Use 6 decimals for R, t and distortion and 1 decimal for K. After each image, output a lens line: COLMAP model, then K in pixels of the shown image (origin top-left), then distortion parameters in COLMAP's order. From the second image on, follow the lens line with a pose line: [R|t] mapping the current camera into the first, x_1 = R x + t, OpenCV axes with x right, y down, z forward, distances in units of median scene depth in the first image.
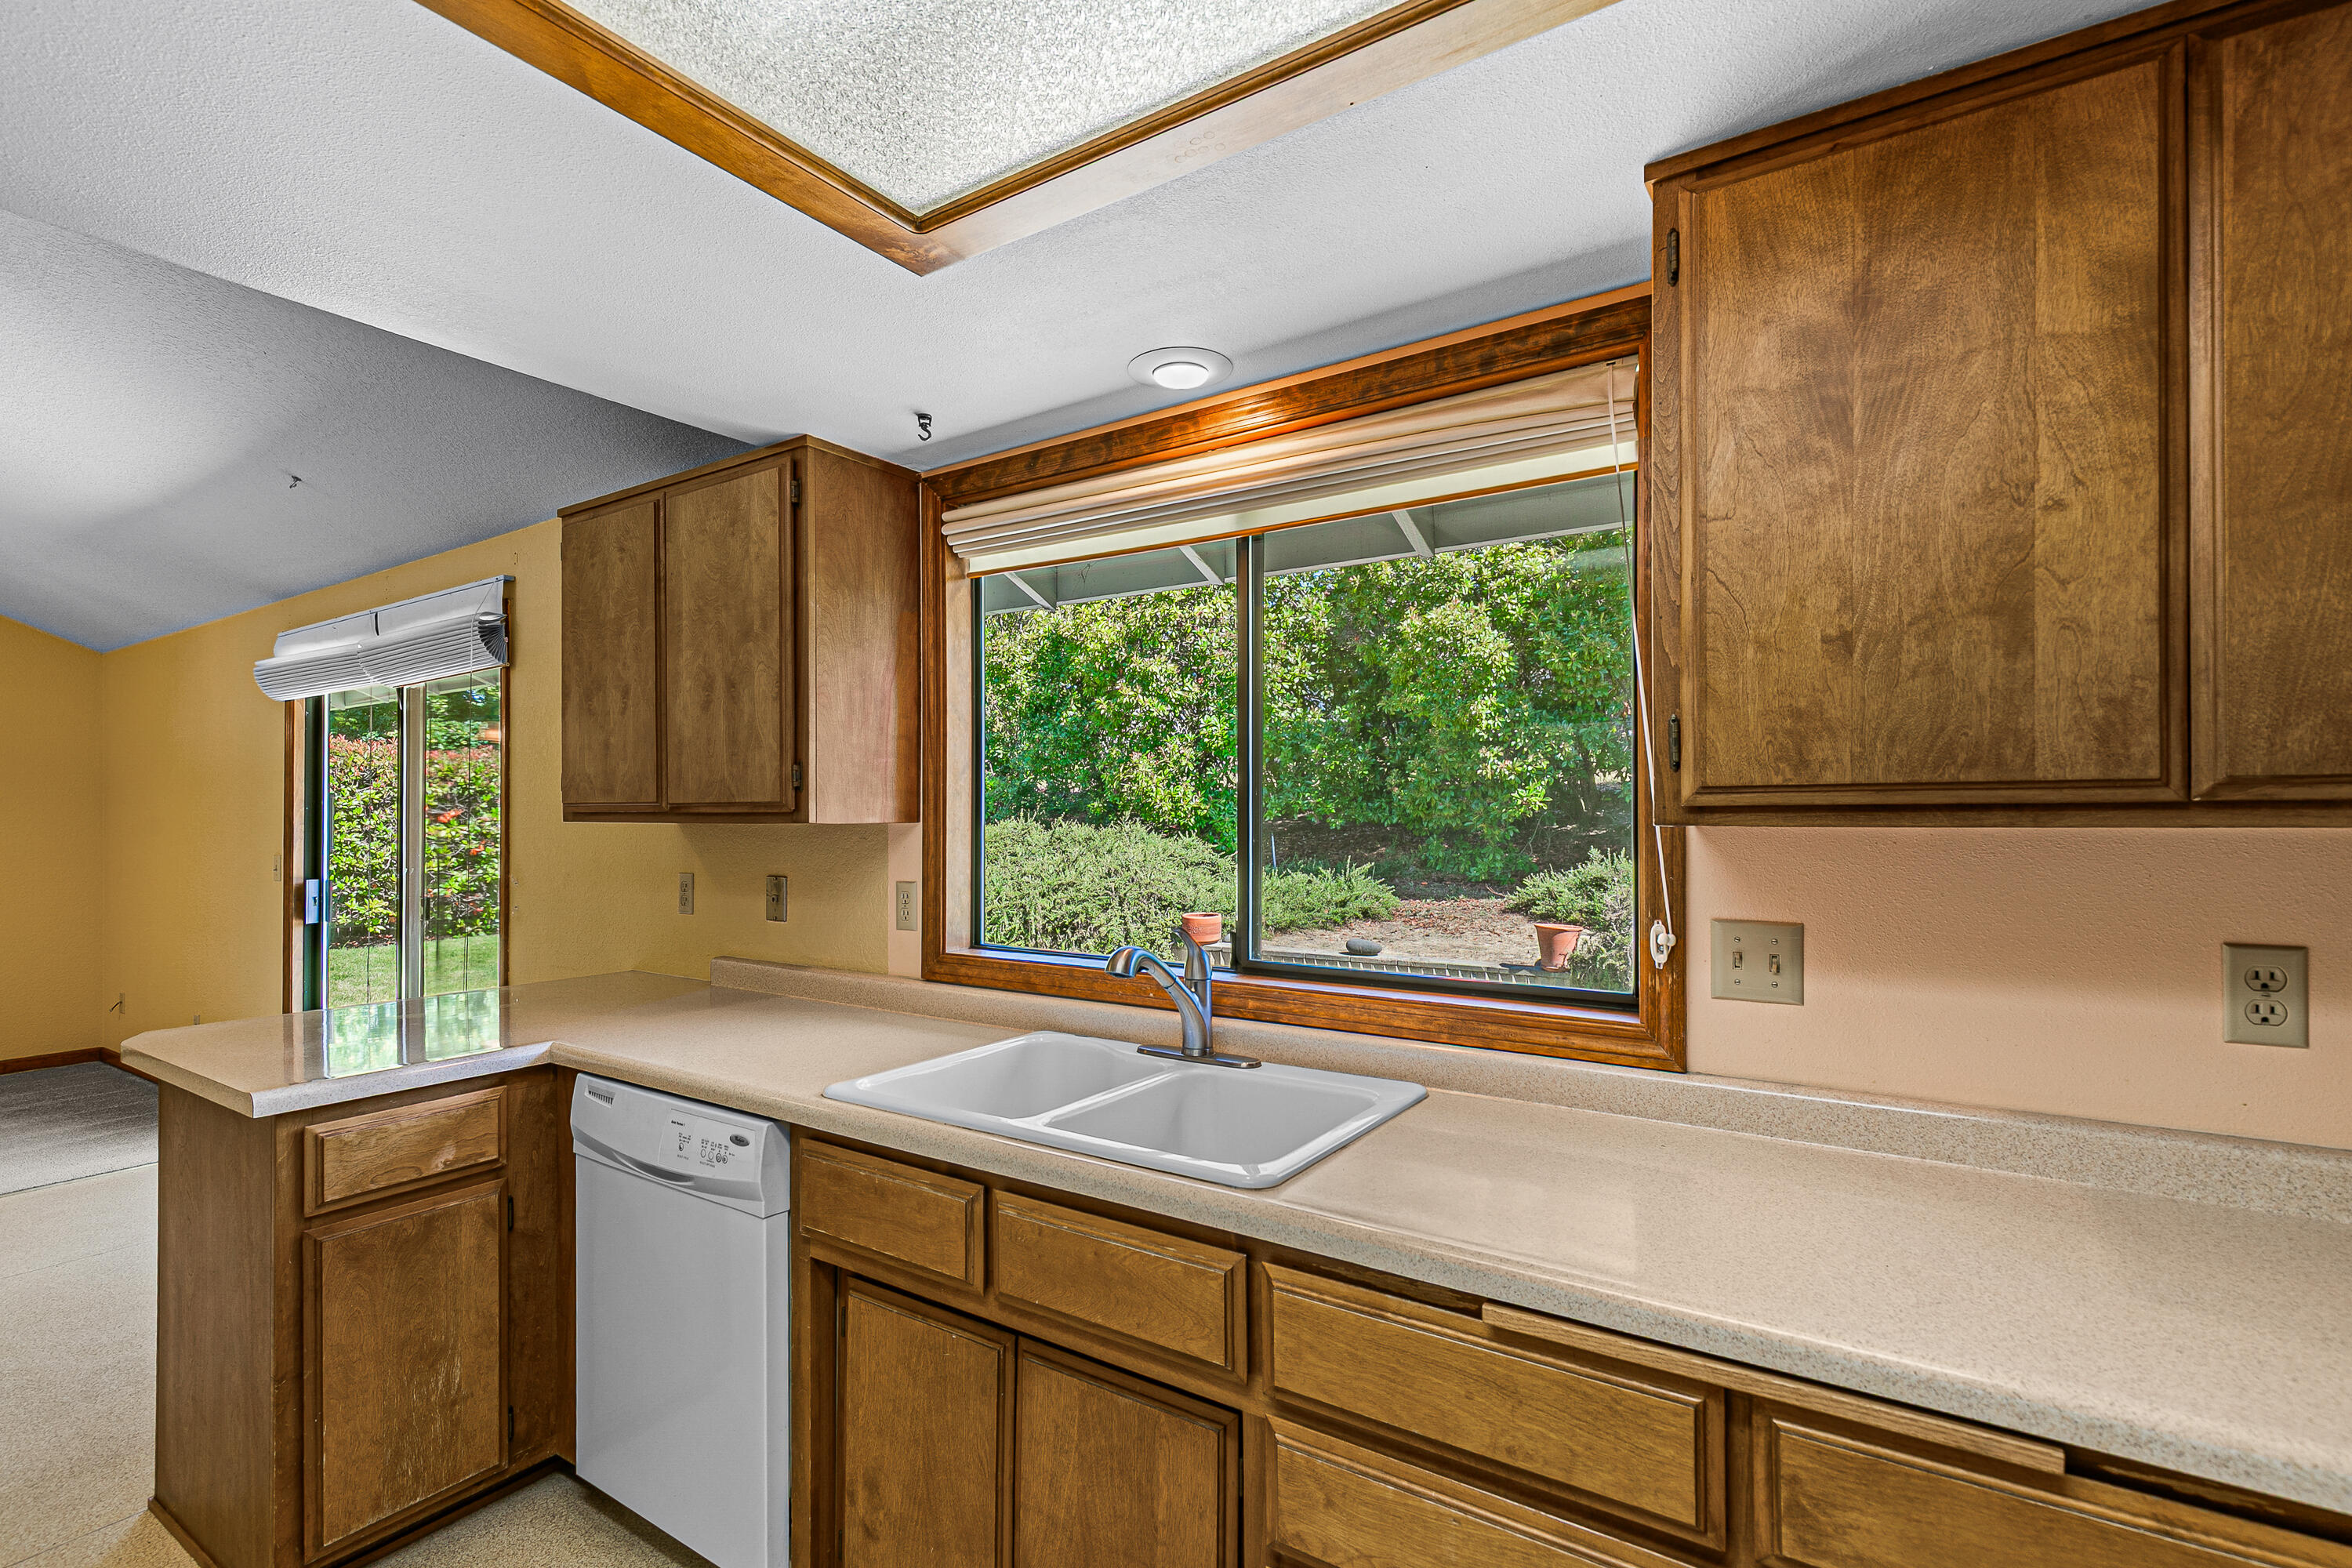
lens RADIAL K [[1080.8, 0, 1179.7], [0, 1080.8, 823.3], [0, 0, 1]] dist [0.013421, -0.001975]
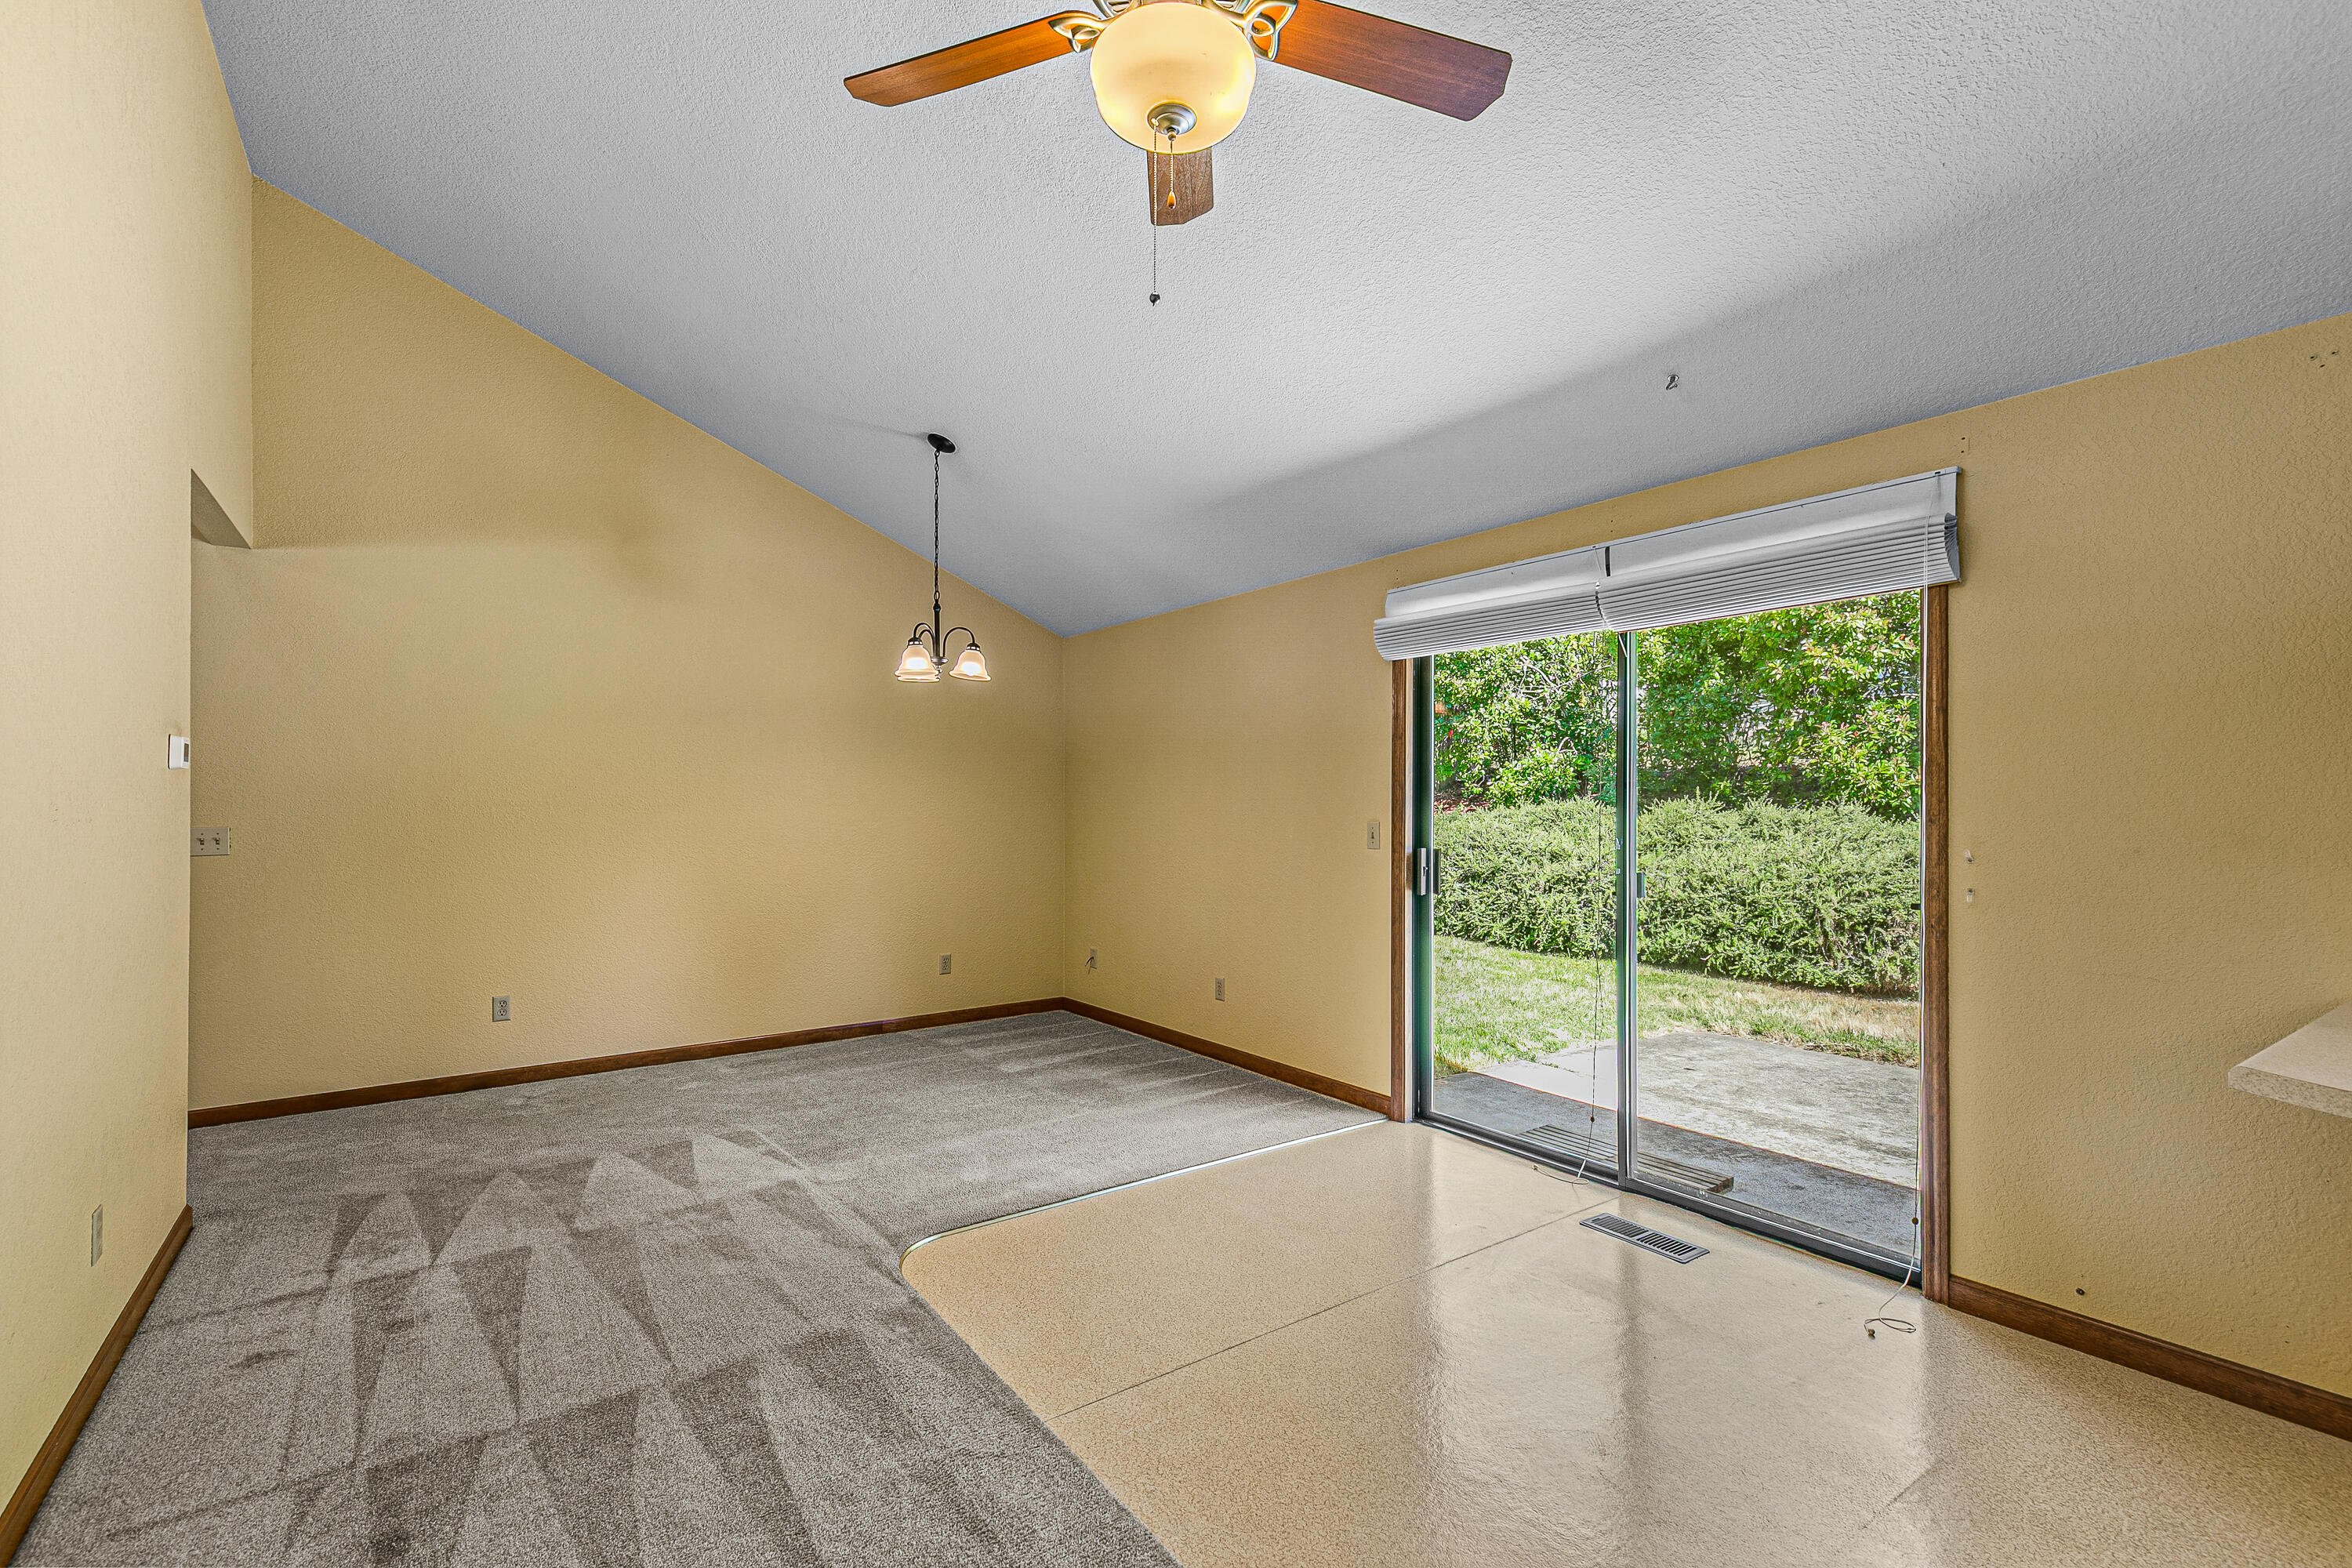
lens RADIAL K [[1080.8, 0, 1196.6], [0, 1080.8, 777.3], [0, 0, 1]] dist [0.013421, -0.001975]
pose [[0.941383, -0.000014, -0.337341, -0.224633], [-0.009103, 0.999635, -0.025443, 0.005009], [0.337218, 0.027023, 0.941039, 0.017056]]
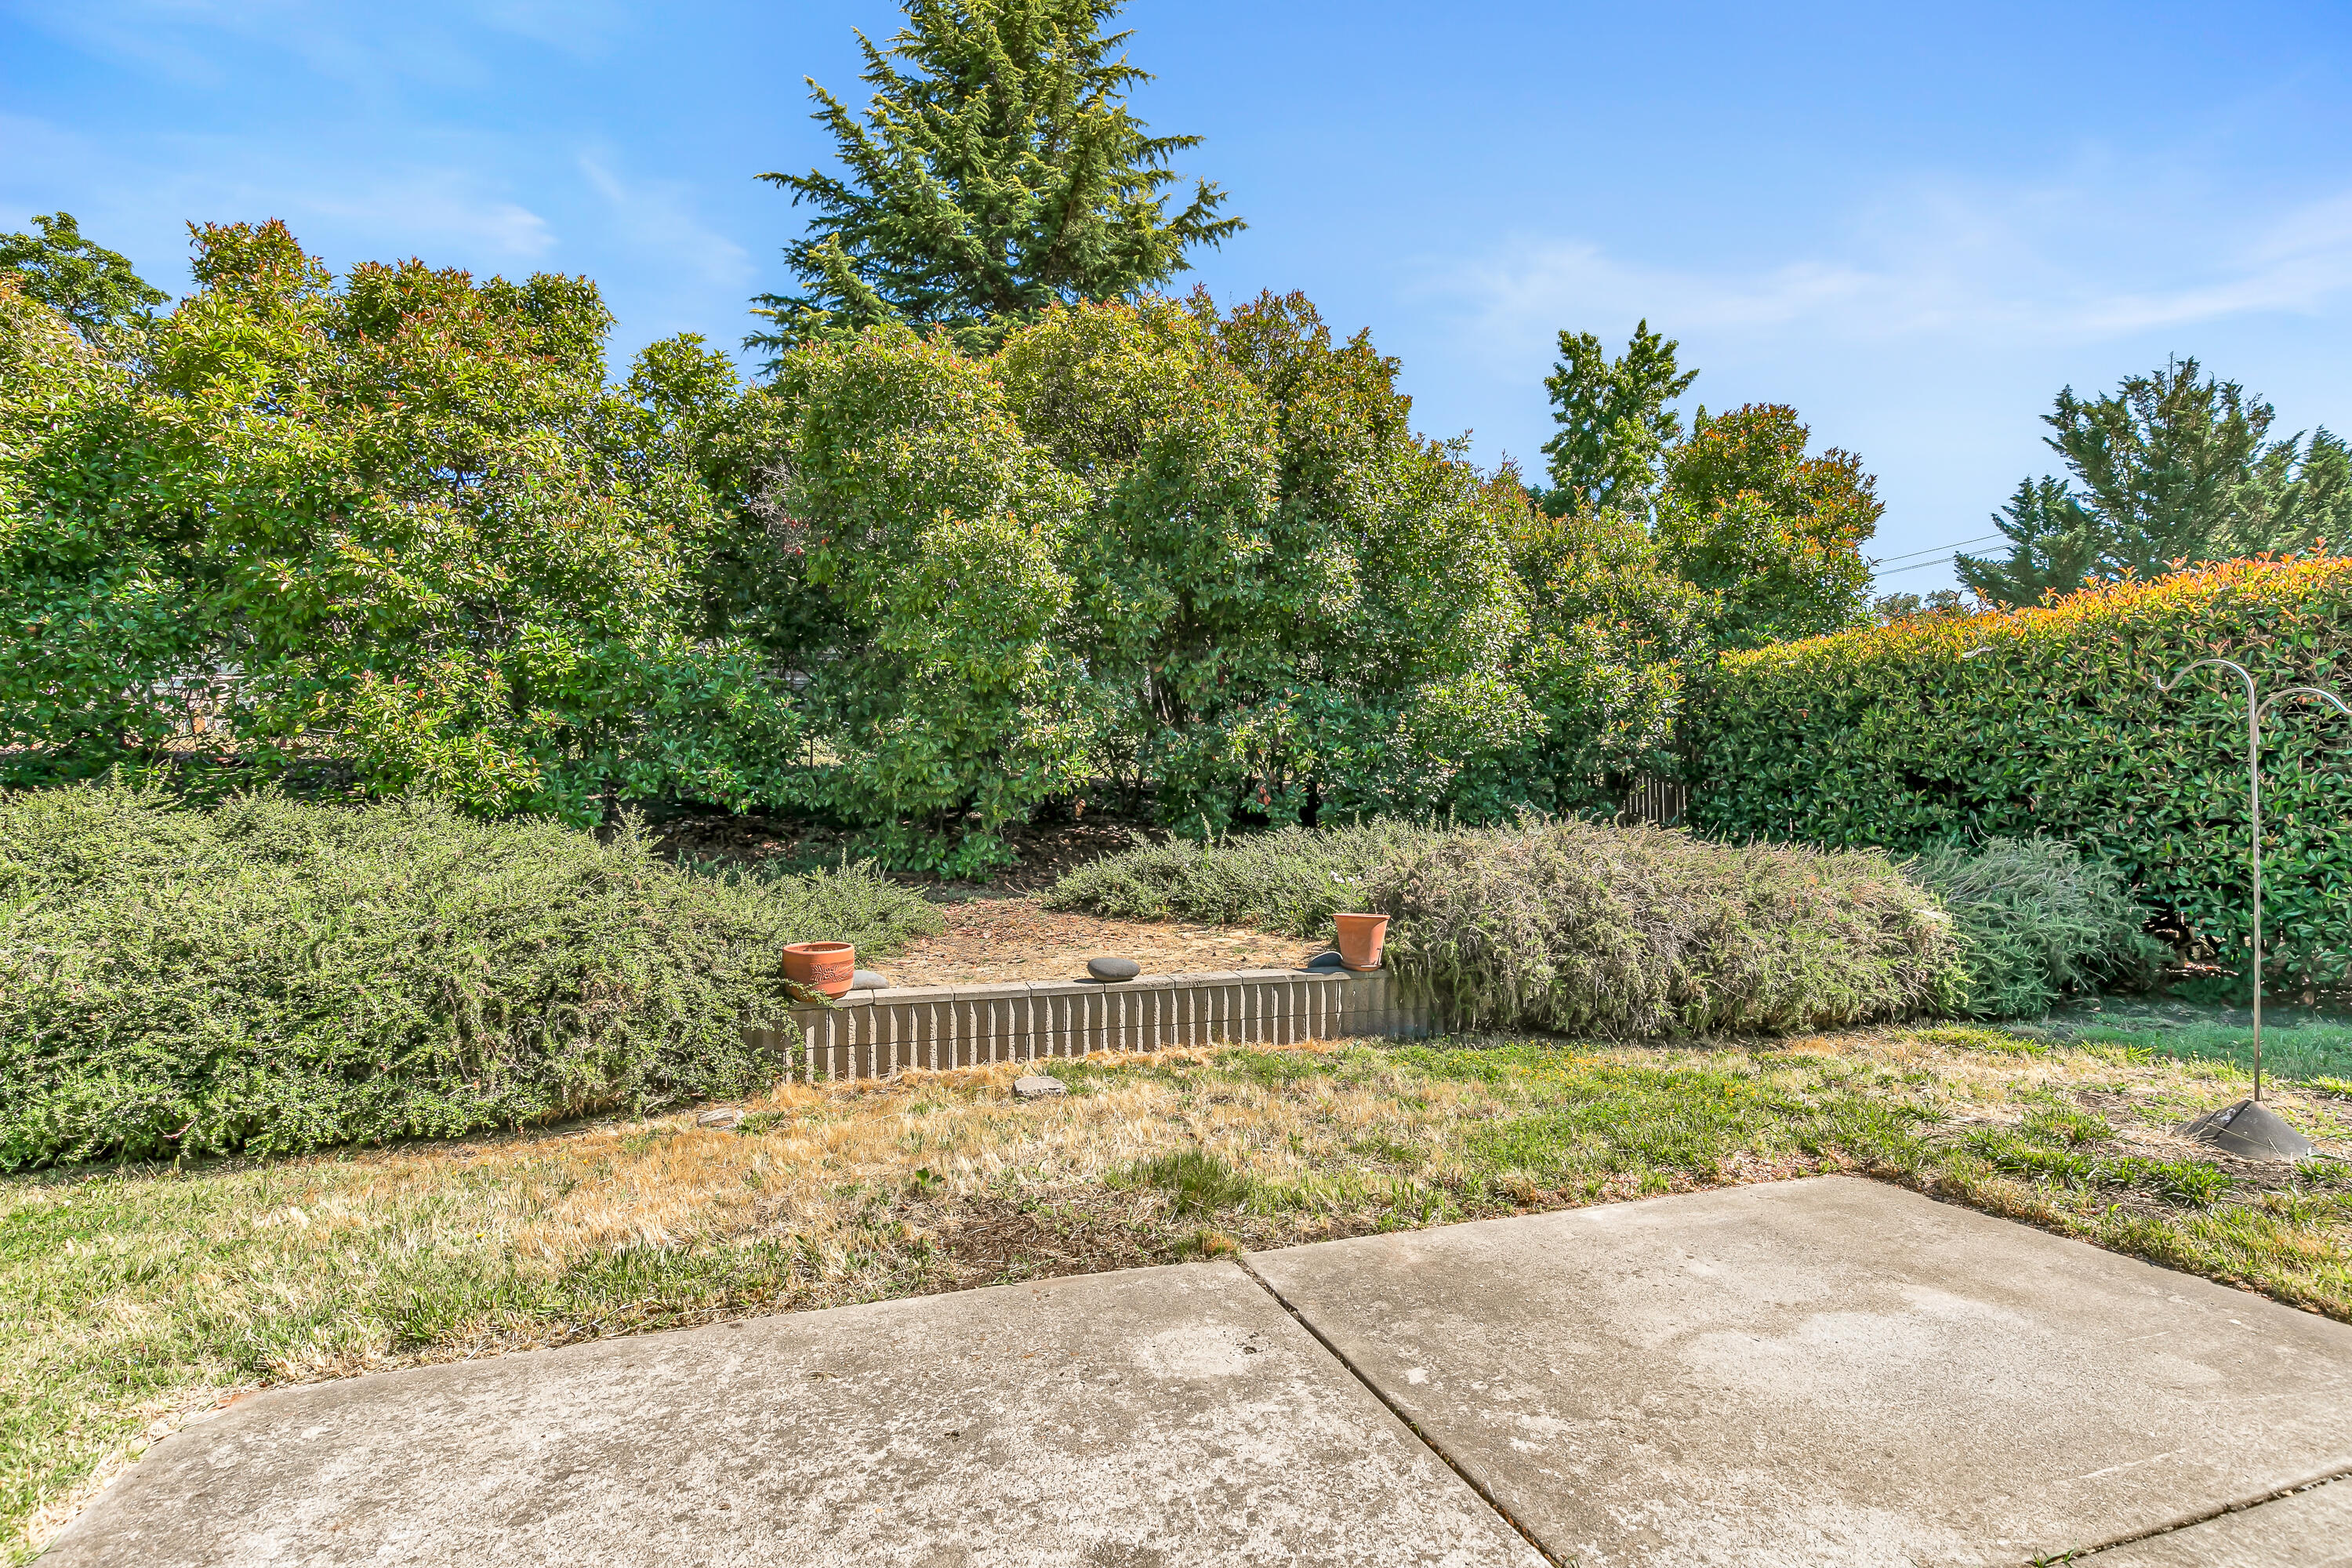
lens RADIAL K [[1080.8, 0, 1175.1], [0, 1080.8, 798.3], [0, 0, 1]] dist [0.013421, -0.001975]
pose [[0.619274, 0.017899, 0.784971, -0.221271], [0.007250, 0.999567, -0.028512, 0.016632], [-0.785141, 0.023348, 0.618877, 0.353648]]
